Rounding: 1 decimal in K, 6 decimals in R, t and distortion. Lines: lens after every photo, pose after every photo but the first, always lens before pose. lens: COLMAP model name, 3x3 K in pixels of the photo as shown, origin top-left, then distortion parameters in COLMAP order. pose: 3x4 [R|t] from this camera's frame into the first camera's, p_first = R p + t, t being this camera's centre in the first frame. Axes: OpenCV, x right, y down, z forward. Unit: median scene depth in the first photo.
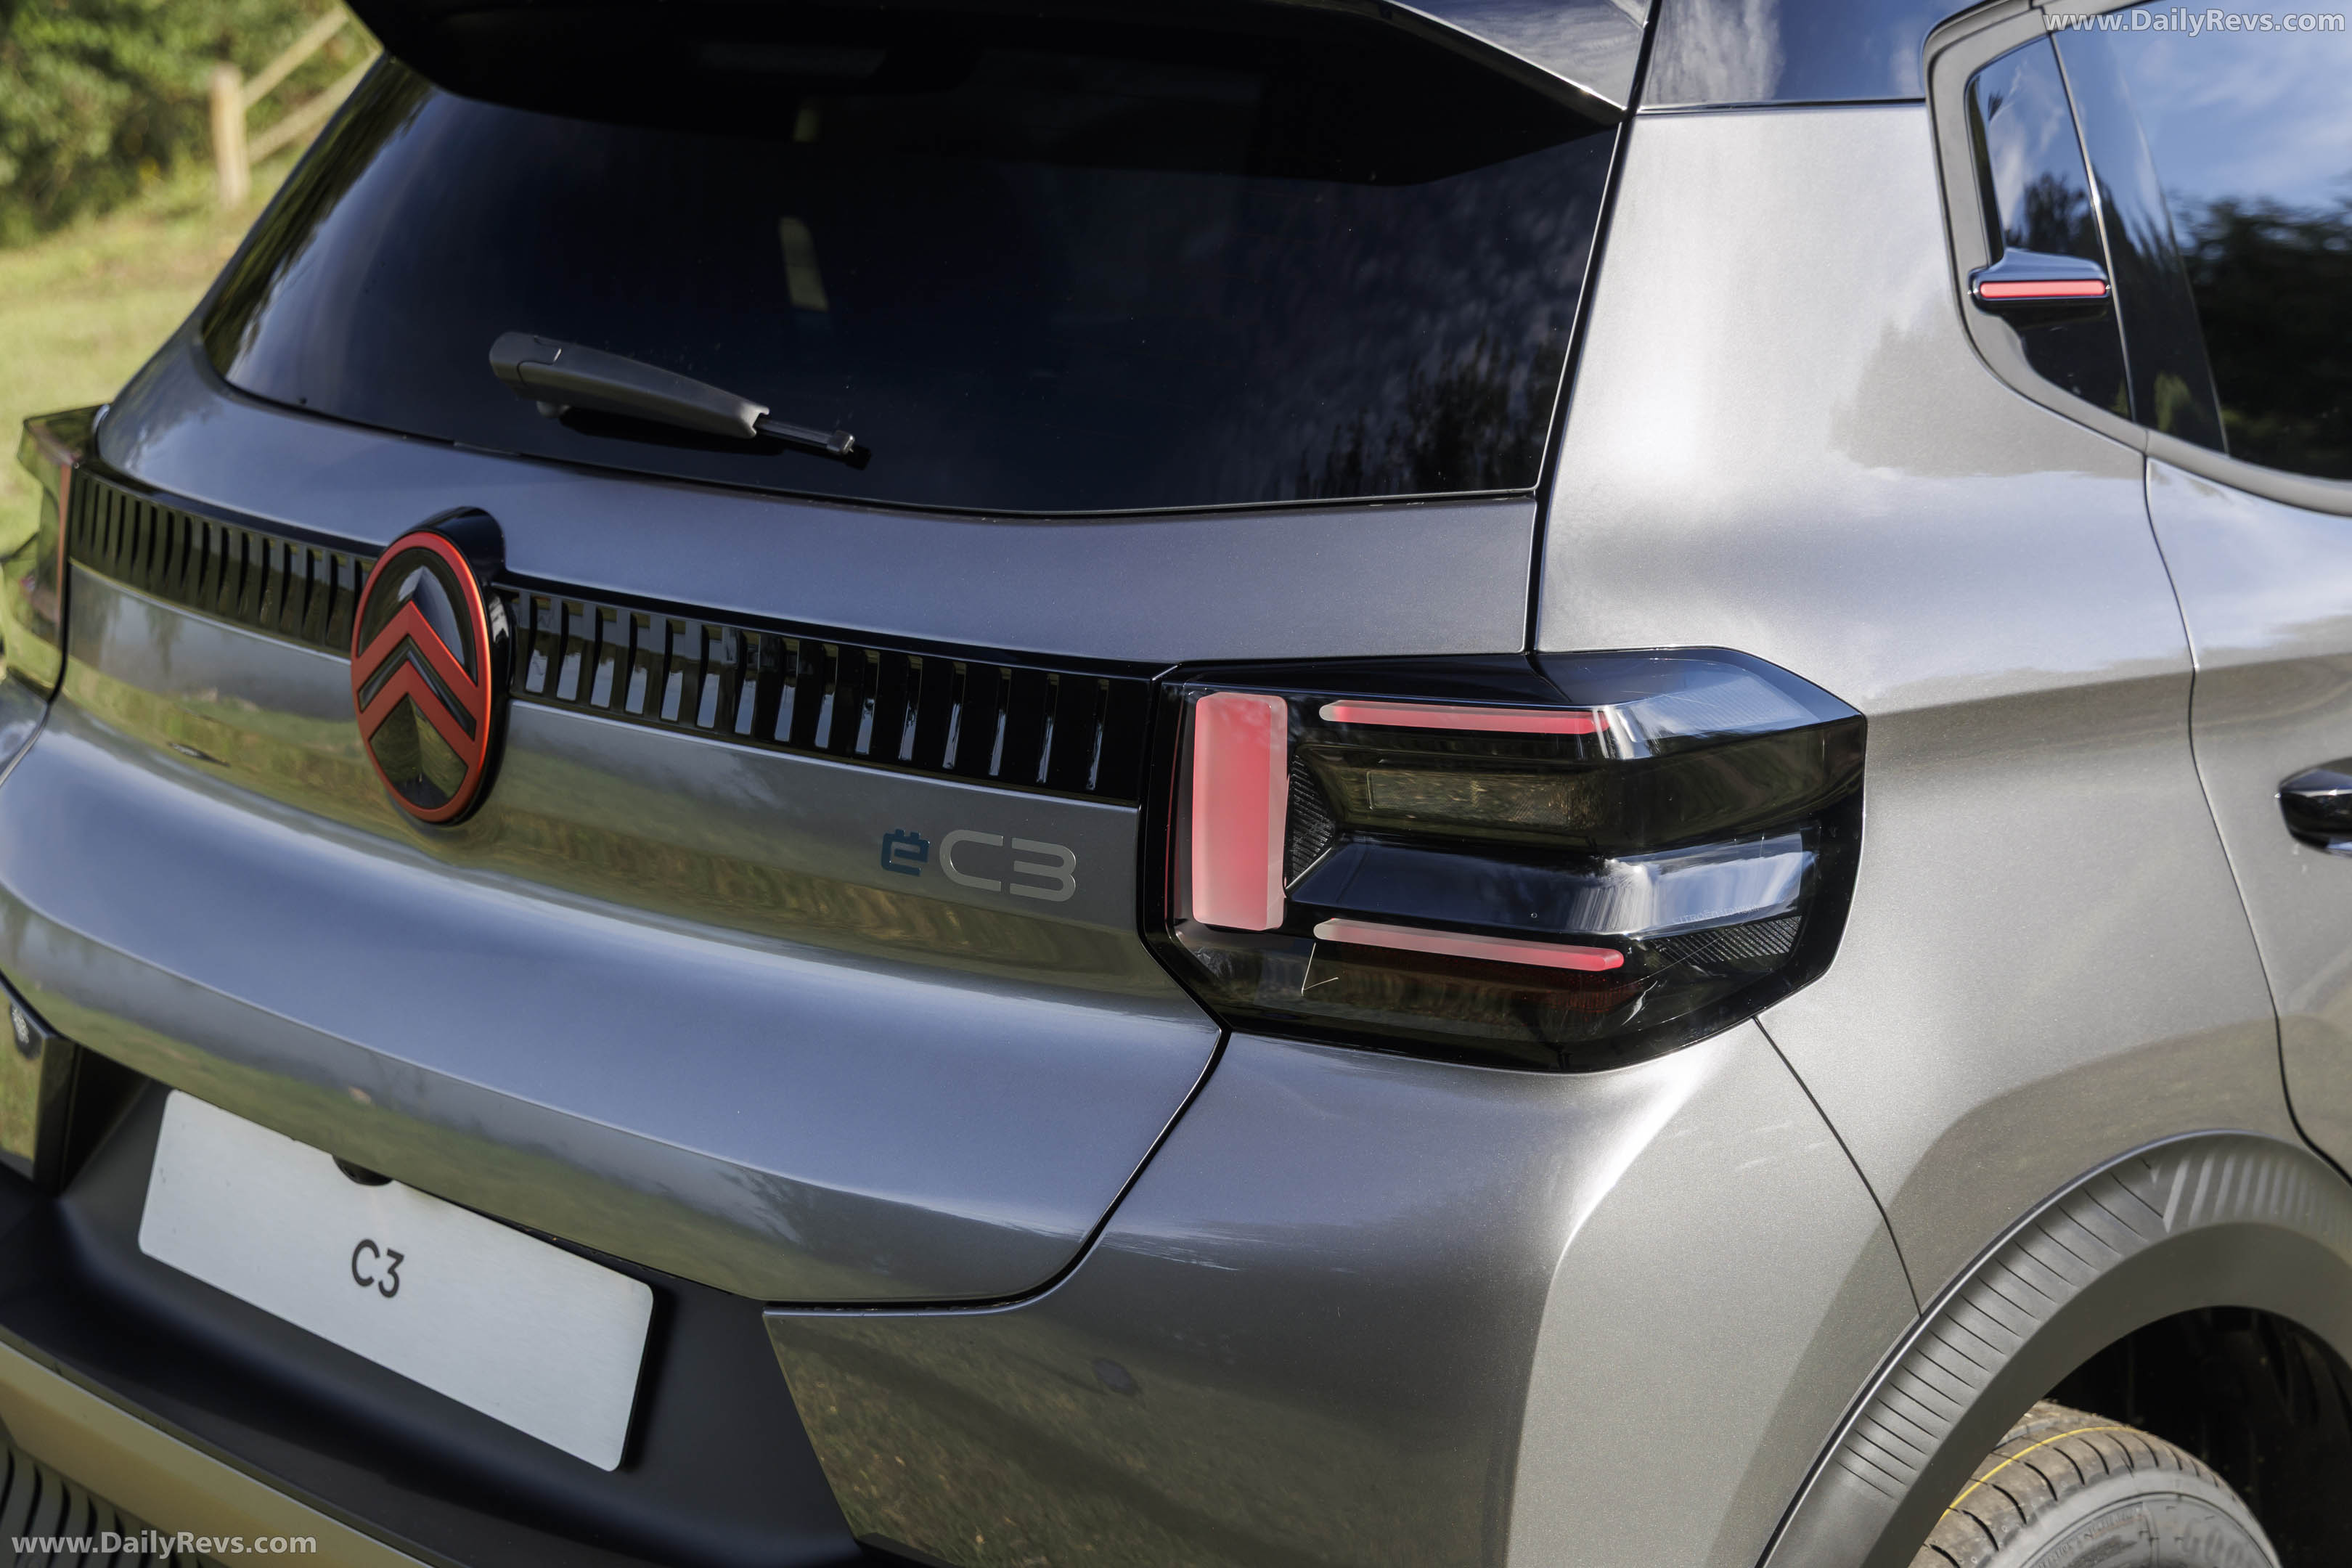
lens RADIAL K [[4006.3, 0, 1176.0], [0, 4006.3, 784.0], [0, 0, 1]] dist [0.040323, 0.068888]
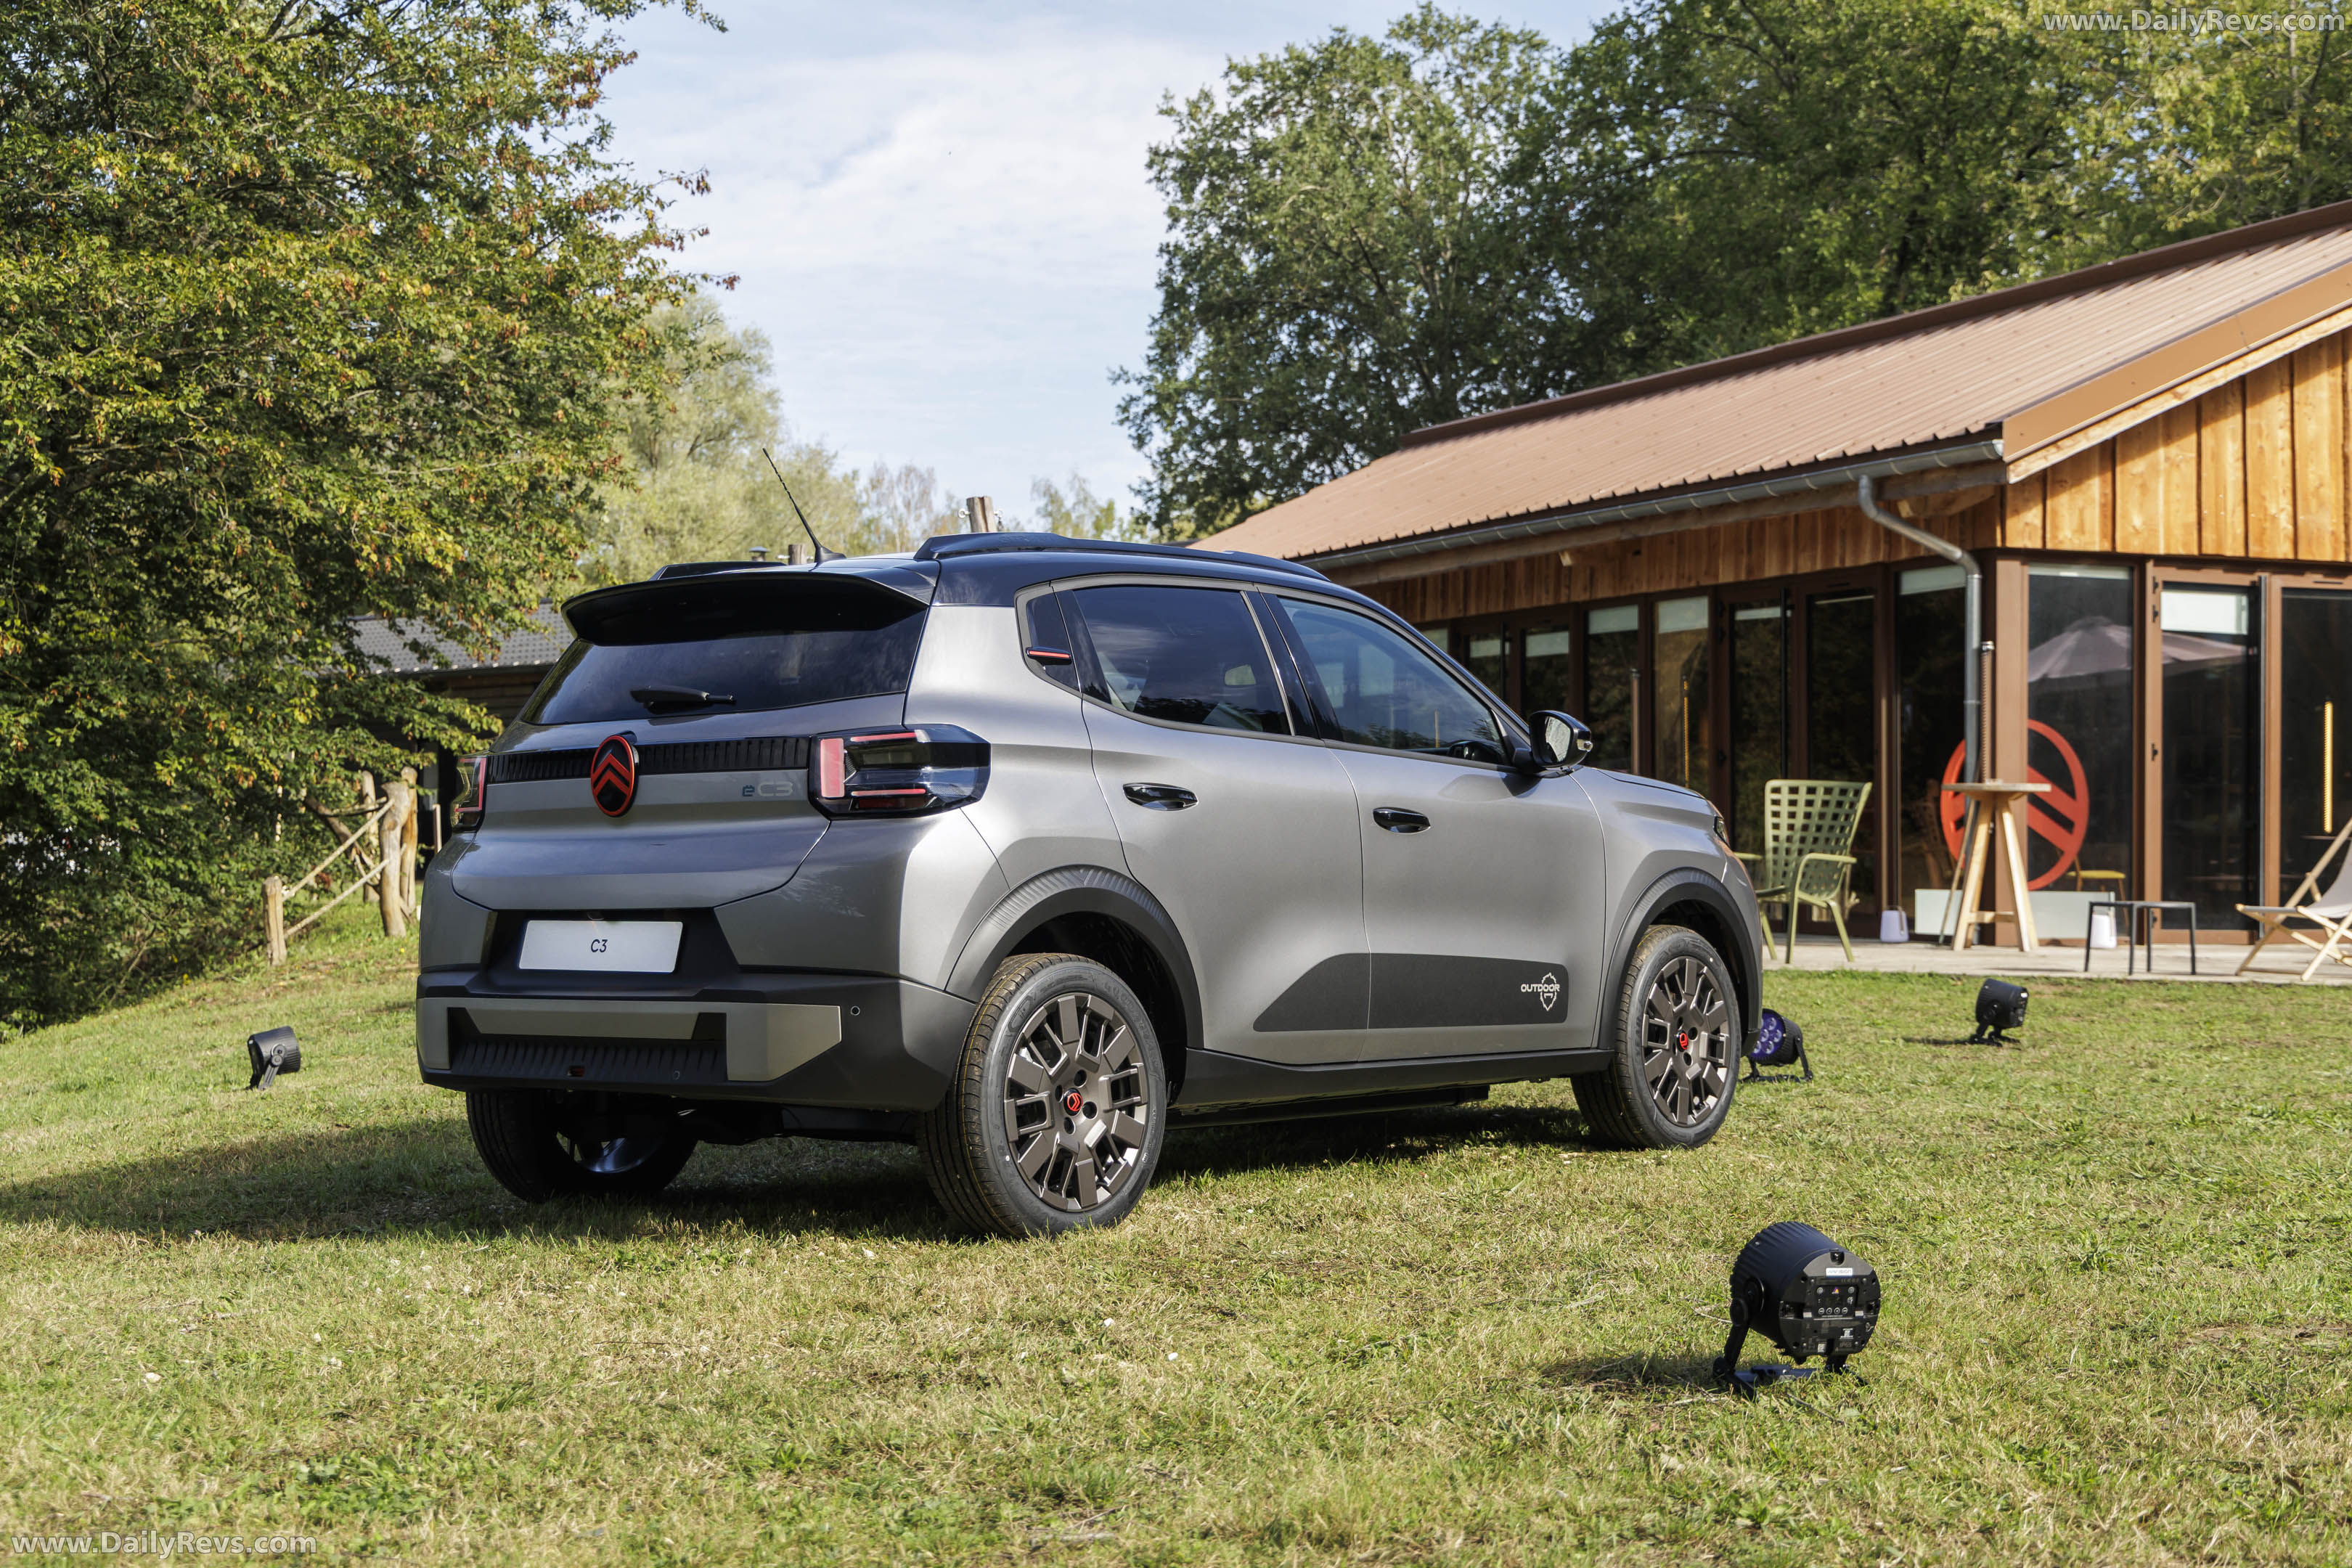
lens RADIAL K [[3379.1, 0, 1176.0], [0, 3379.1, 784.0], [0, 0, 1]] dist [-0.000669, -0.002228]
pose [[0.997284, -0.028508, 0.067908, 0.126490], [0.043259, 0.972972, -0.226836, 0.794295], [-0.059605, 0.229158, 0.971563, -2.273900]]
